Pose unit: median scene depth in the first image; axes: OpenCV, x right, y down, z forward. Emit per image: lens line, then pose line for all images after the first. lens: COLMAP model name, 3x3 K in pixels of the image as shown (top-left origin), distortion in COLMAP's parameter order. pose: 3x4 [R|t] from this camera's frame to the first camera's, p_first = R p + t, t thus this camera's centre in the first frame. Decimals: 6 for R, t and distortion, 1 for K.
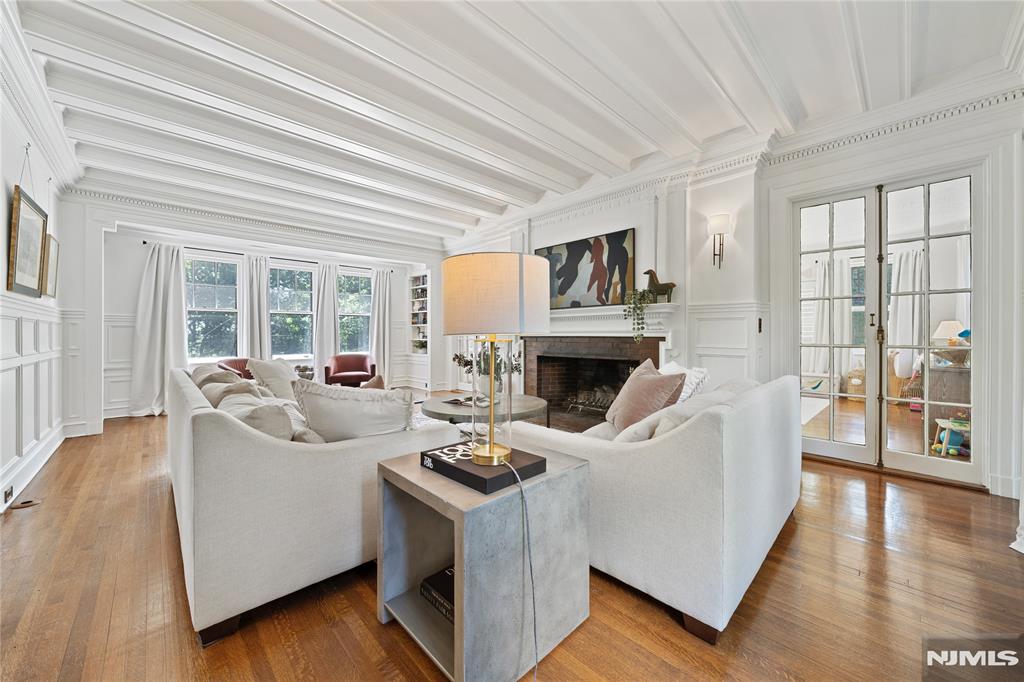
lens RADIAL K [[378.0, 0, 506.2], [0, 378.0, 335.5], [0, 0, 1]] dist [0.000419, -0.000013]
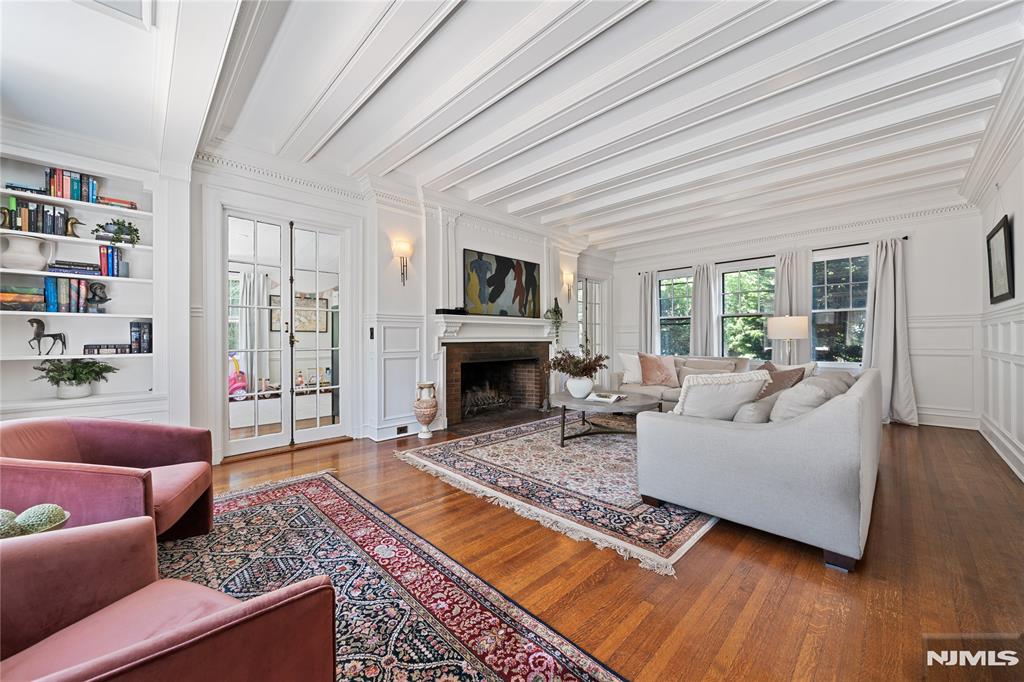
lens RADIAL K [[378.0, 0, 508.2], [0, 378.0, 339.0], [0, 0, 1]] dist [0.000419, -0.000013]
pose [[-0.017965, 0.000057, 0.999839, -0.912990], [0.005467, 0.999985, 0.000041, -0.005336], [-0.999824, 0.005467, -0.017965, 0.976326]]
